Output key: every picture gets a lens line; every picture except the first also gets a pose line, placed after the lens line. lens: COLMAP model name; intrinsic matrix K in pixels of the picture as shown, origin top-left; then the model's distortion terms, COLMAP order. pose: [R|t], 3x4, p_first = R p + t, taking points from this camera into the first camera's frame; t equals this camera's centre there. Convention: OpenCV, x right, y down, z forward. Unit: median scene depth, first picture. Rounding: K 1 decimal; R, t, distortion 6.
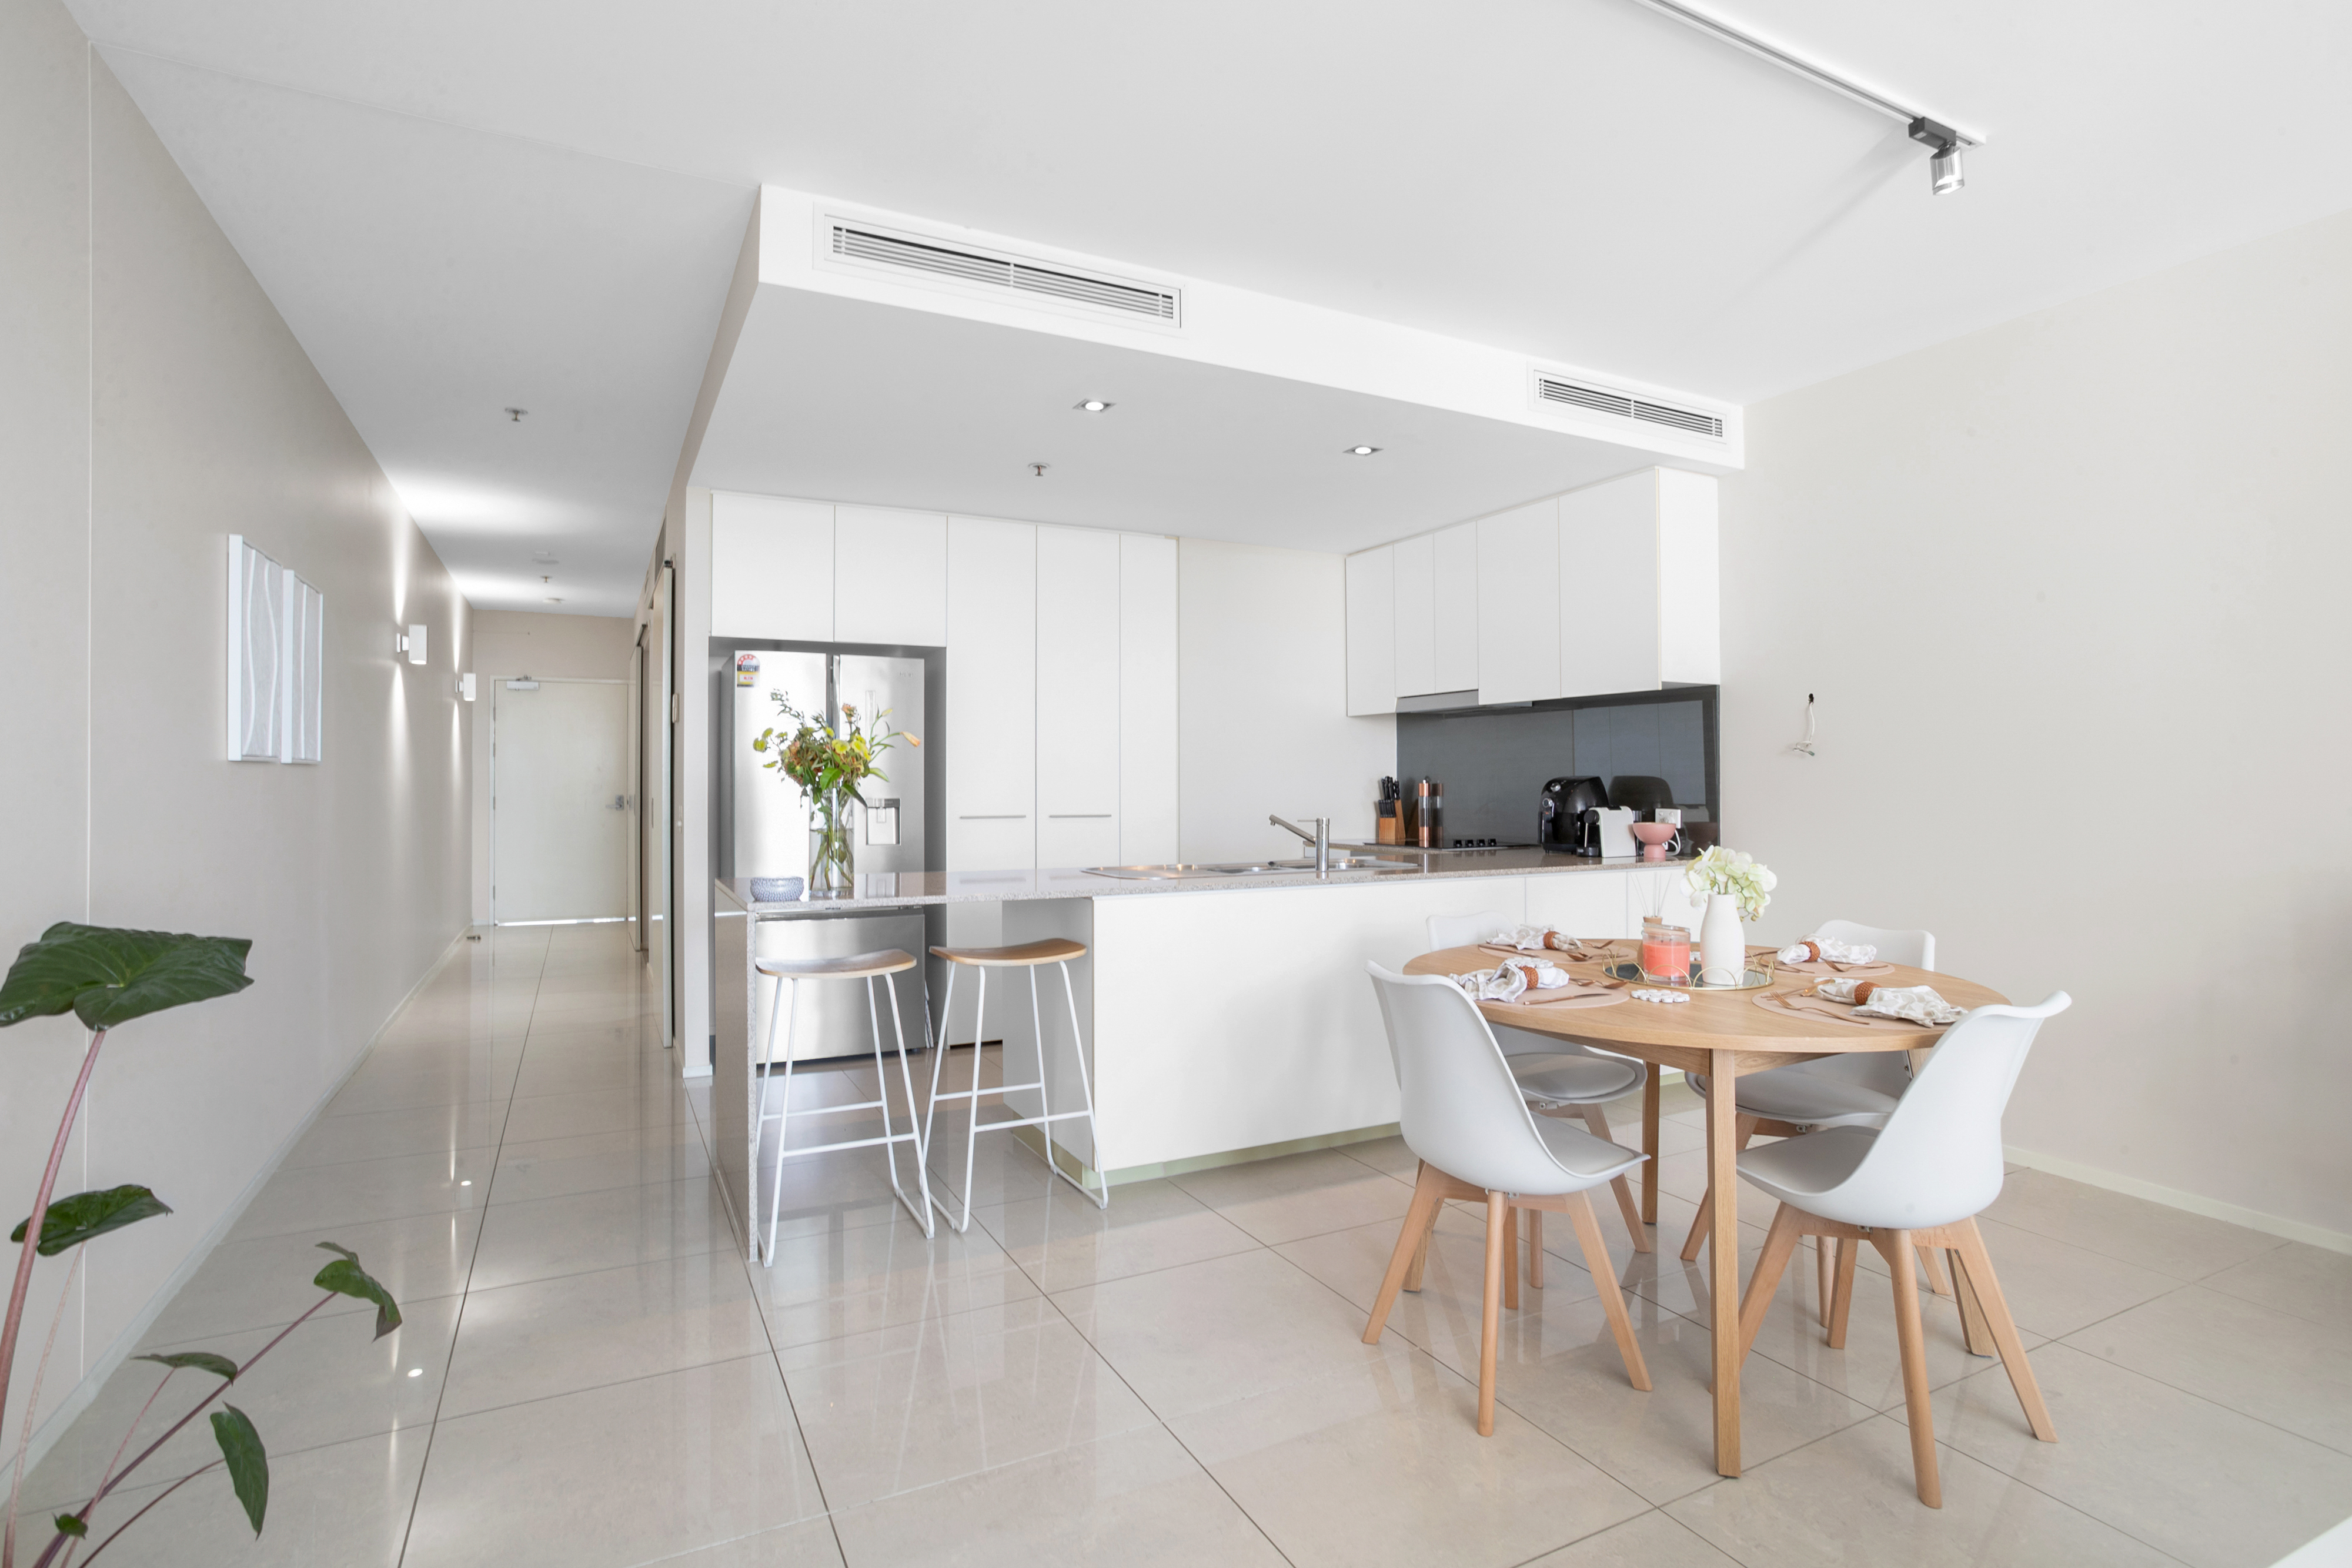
lens RADIAL K [[1114.8, 0, 1187.8], [0, 1114.8, 781.5], [0, 0, 1]] dist [-0.019436, 0.000325]
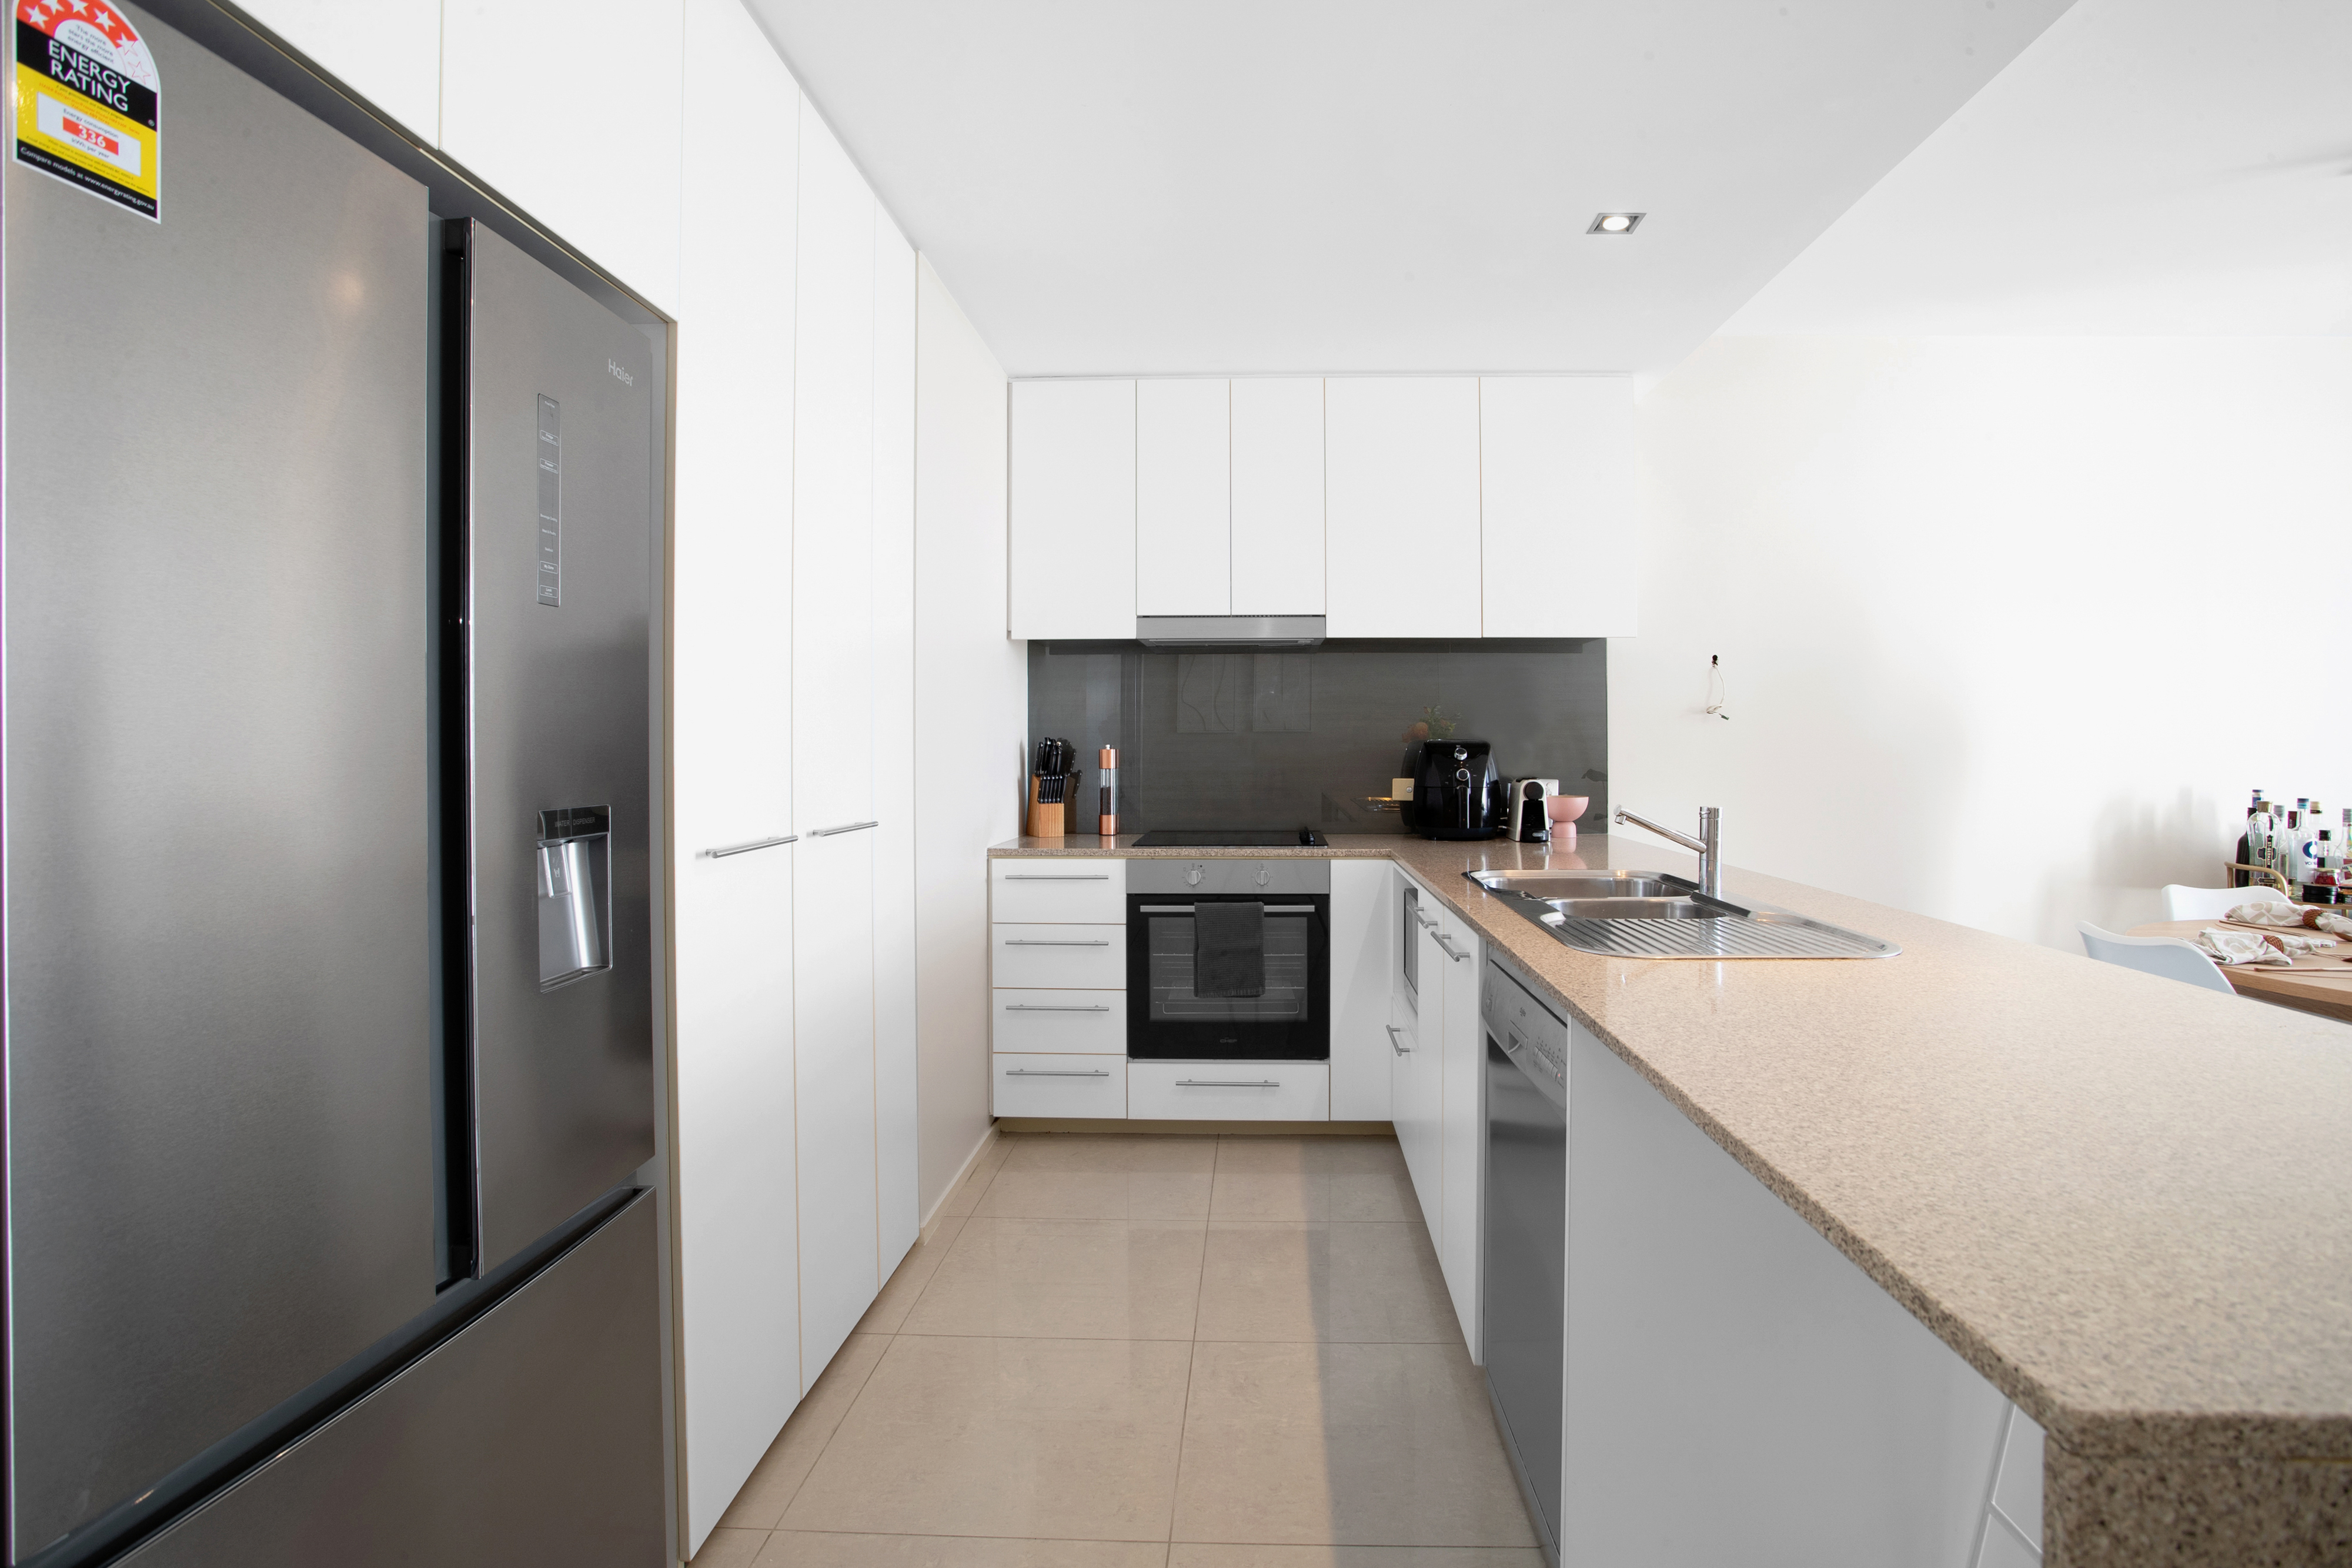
lens RADIAL K [[1172.5, 0, 1223.7], [0, 1172.5, 717.7], [0, 0, 1]] dist [-0.001890, -0.000031]
pose [[0.493505, 0.020675, 0.869497, -0.454184], [-0.000758, 0.999727, -0.023342, -0.000631], [-0.869743, 0.010860, 0.493386, 0.746193]]
